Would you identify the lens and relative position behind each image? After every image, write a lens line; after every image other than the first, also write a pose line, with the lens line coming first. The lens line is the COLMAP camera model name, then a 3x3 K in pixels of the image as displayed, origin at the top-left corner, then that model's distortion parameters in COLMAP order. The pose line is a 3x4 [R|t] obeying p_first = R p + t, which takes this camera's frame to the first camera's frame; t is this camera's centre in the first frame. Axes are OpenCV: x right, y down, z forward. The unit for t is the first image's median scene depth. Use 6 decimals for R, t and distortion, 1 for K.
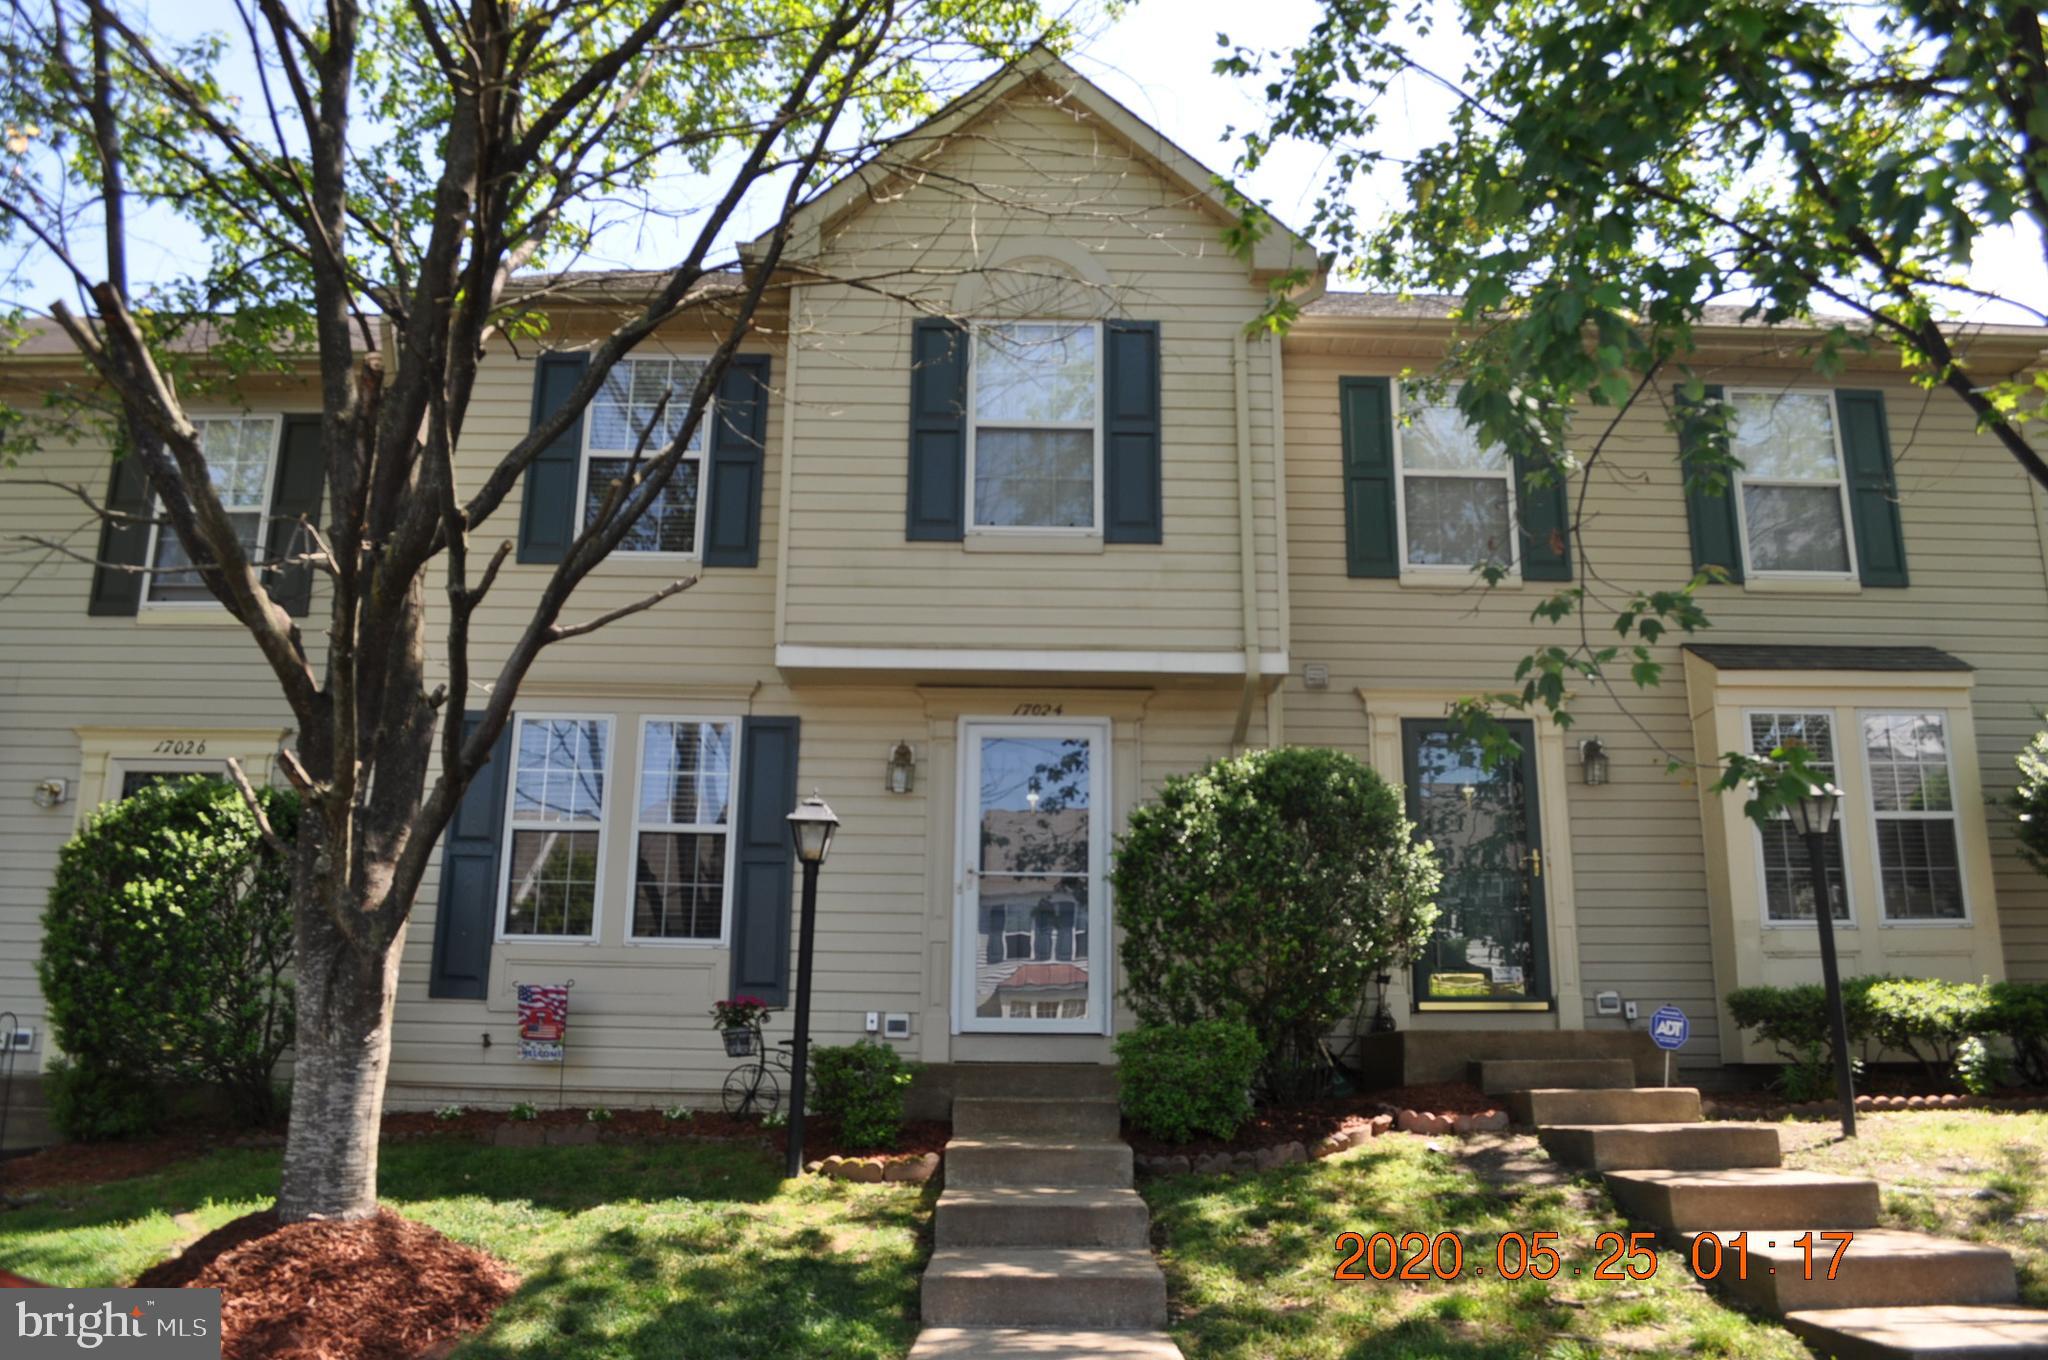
lens RADIAL K [[1626.9, 0, 1022.9], [0, 1626.9, 690.4], [0, 0, 1]] dist [-0.089184, 0.020861]
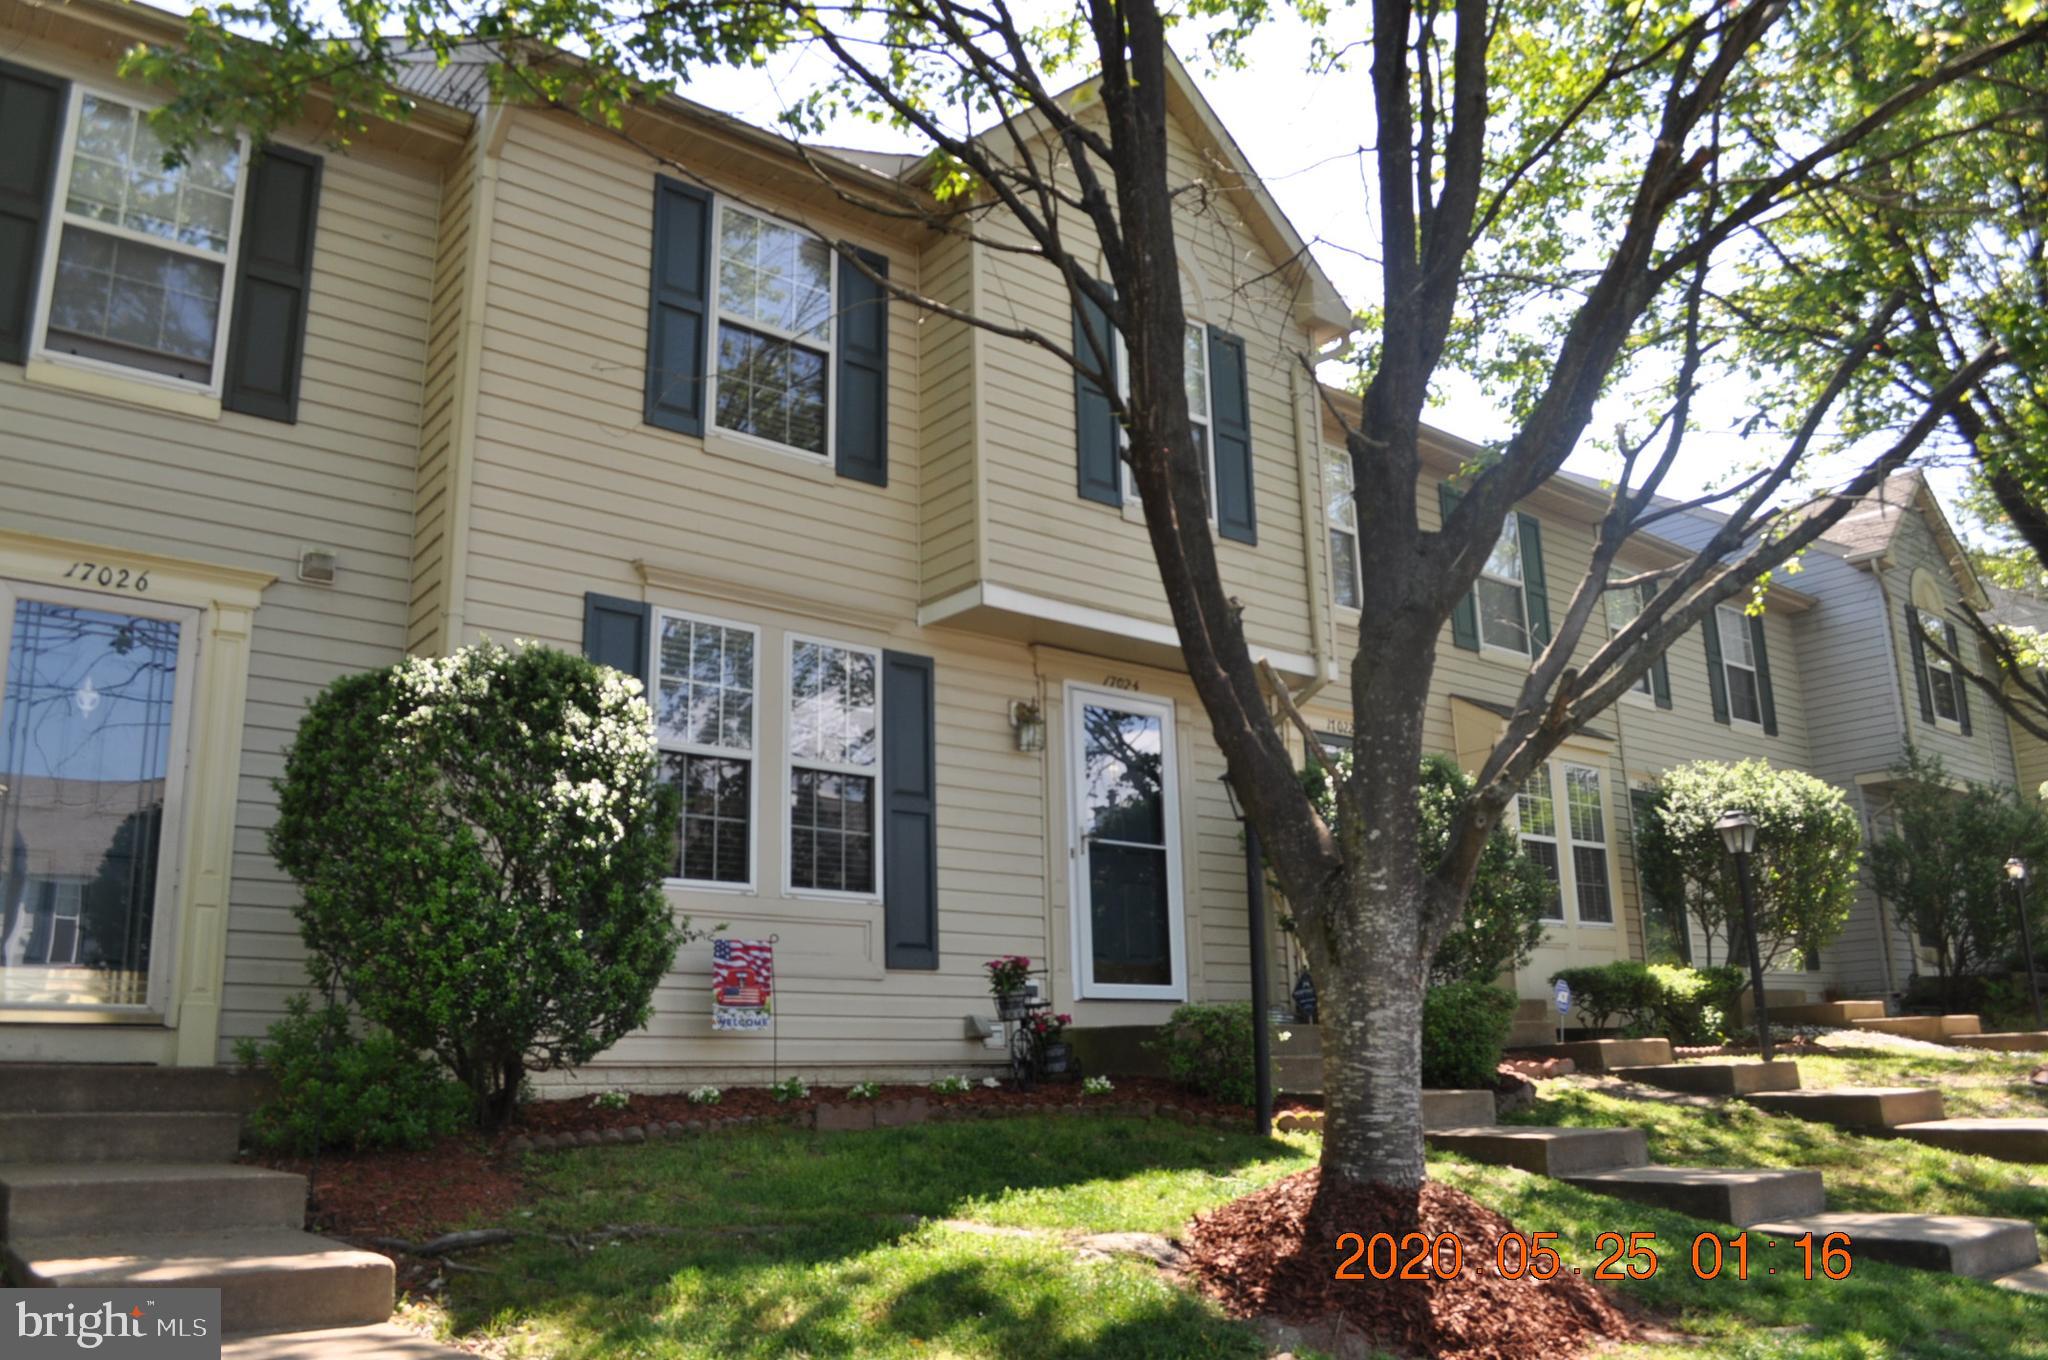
lens RADIAL K [[1626.9, 0, 1023.0], [0, 1626.9, 673.7], [0, 0, 1]] dist [-0.089184, 0.020861]
pose [[0.774288, 0.129061, 0.619533, -0.695093], [-0.122803, 0.991016, -0.052969, 0.070193], [-0.620804, -0.035068, 0.783181, 0.248823]]
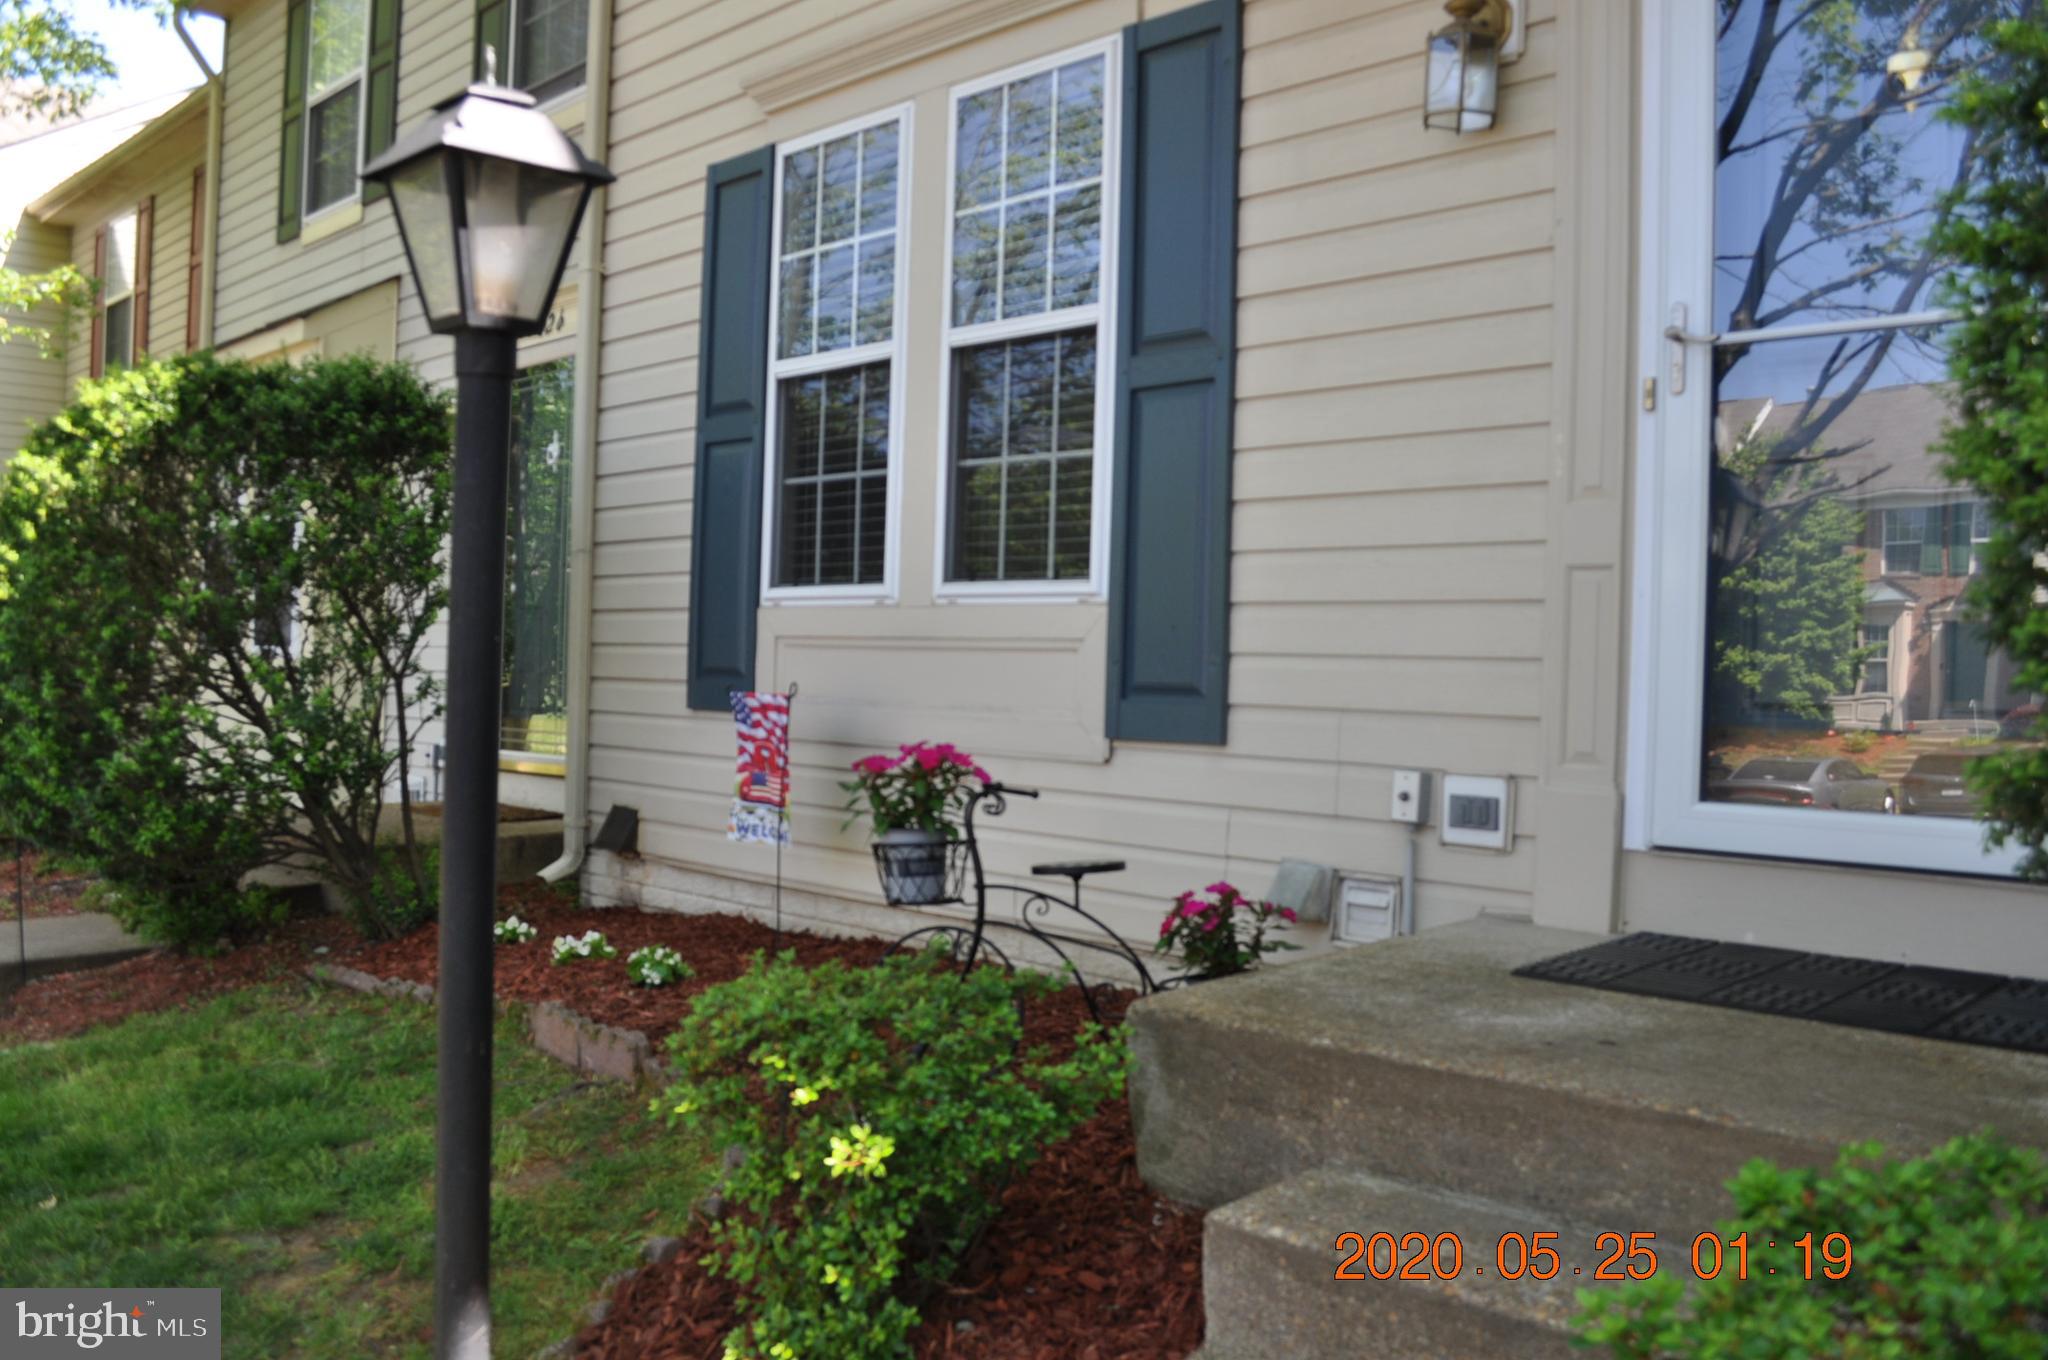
lens RADIAL K [[1626.9, 0, 1025.2], [0, 1626.9, 683.2], [0, 0, 1]] dist [-0.089184, 0.020861]
pose [[0.709172, 0.012661, -0.704922, 0.095827], [0.155399, 0.972442, 0.173802, 0.103960], [0.687696, -0.232799, 0.687662, 0.693745]]
